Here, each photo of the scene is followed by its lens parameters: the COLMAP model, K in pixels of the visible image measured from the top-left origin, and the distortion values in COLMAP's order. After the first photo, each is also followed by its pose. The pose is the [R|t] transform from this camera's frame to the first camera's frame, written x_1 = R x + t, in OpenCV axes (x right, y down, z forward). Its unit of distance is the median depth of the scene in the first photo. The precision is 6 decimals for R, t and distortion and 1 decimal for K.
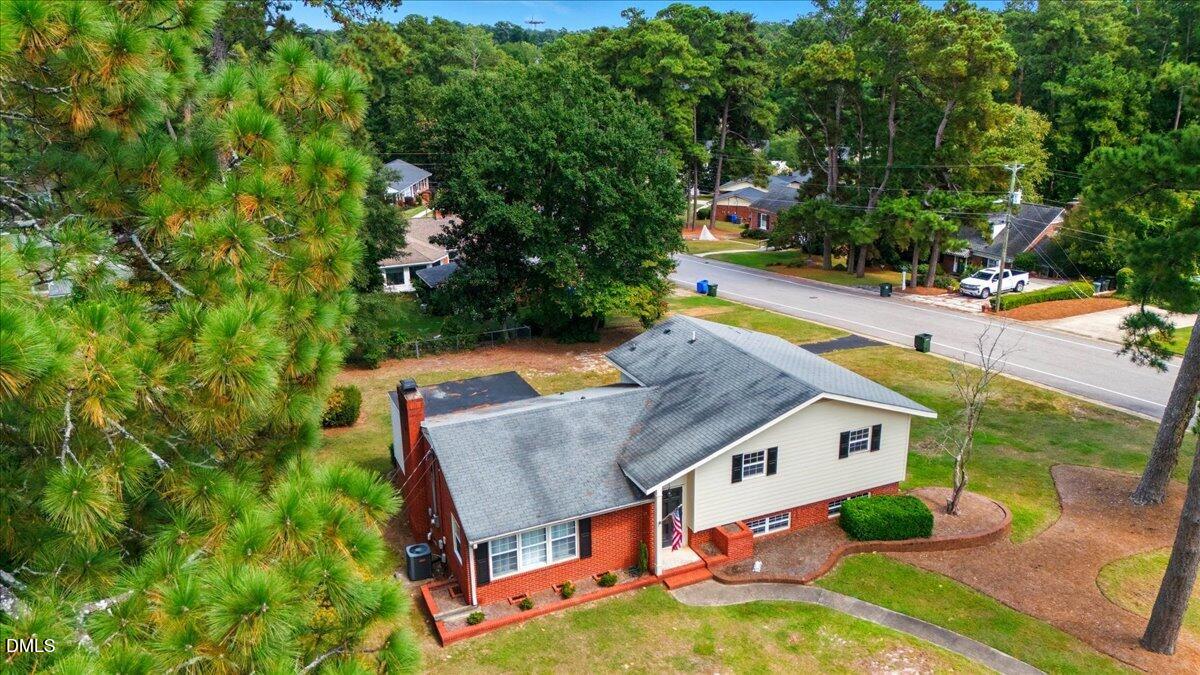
lens RADIAL K [[906.1, 0, 591.0], [0, 906.1, 344.2], [0, 0, 1]] dist [0.108375, -0.106877]
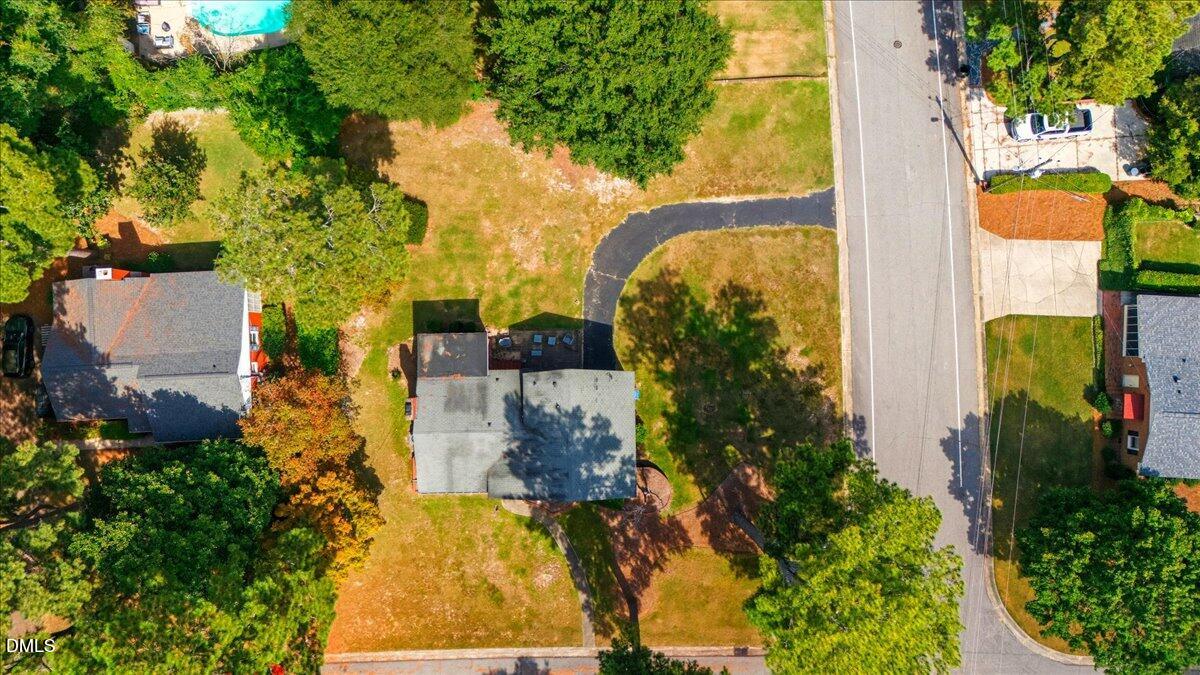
lens RADIAL K [[906.1, 0, 591.0], [0, 906.1, 344.2], [0, 0, 1]] dist [0.108375, -0.106877]
pose [[0.921328, 0.388567, -0.013028, 0.166371], [-0.098102, 0.264775, 0.959307, -2.087820], [0.376205, -0.882559, 0.282064, 0.678035]]
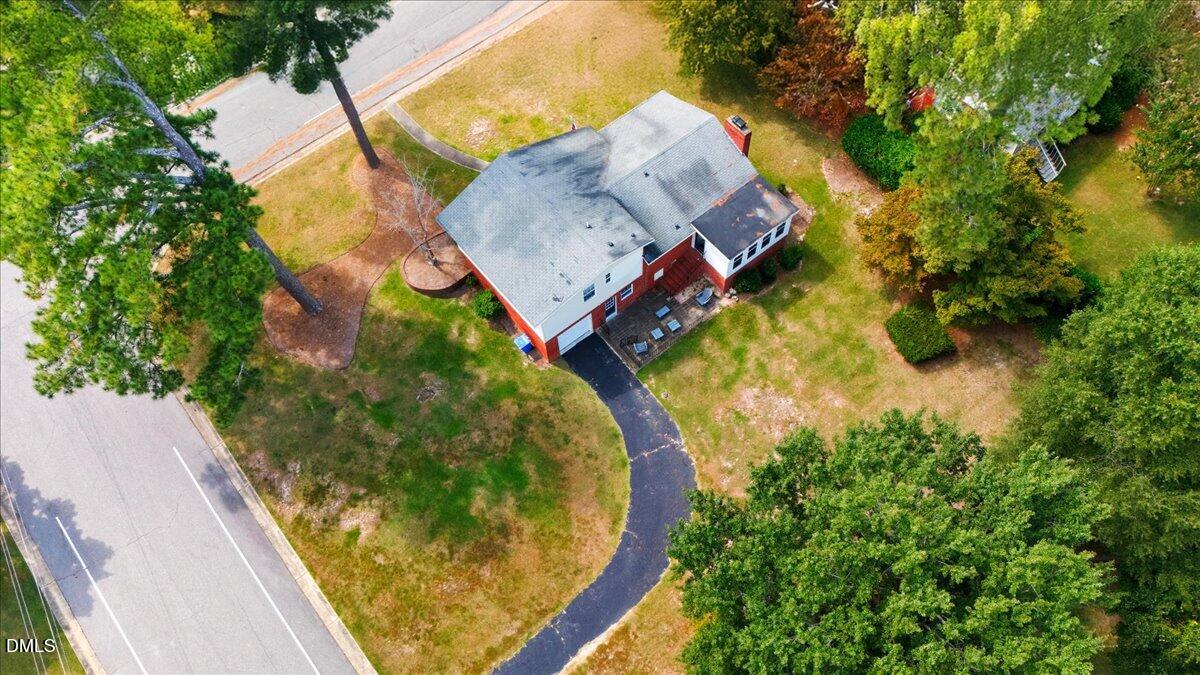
lens RADIAL K [[906.1, 0, 591.0], [0, 906.1, 344.2], [0, 0, 1]] dist [0.108375, -0.106877]
pose [[-0.963918, 0.259624, -0.058804, 0.262701], [-0.015518, 0.165725, 0.986050, -1.514933], [0.265747, 0.951384, -0.155716, 1.550343]]
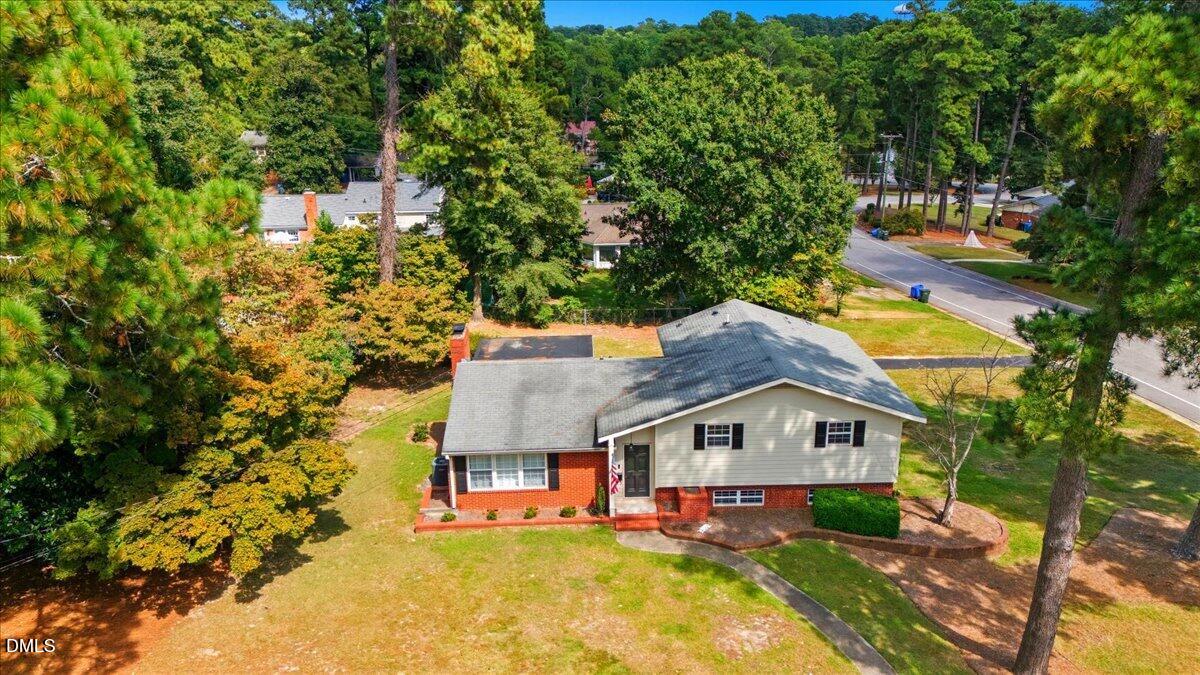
lens RADIAL K [[906.1, 0, 591.0], [0, 906.1, 344.2], [0, 0, 1]] dist [0.108375, -0.106877]
pose [[0.923723, 0.122844, -0.362829, 0.395593], [-0.120243, 0.992296, 0.029840, 0.009431], [0.363699, 0.016064, 0.931378, -0.057116]]
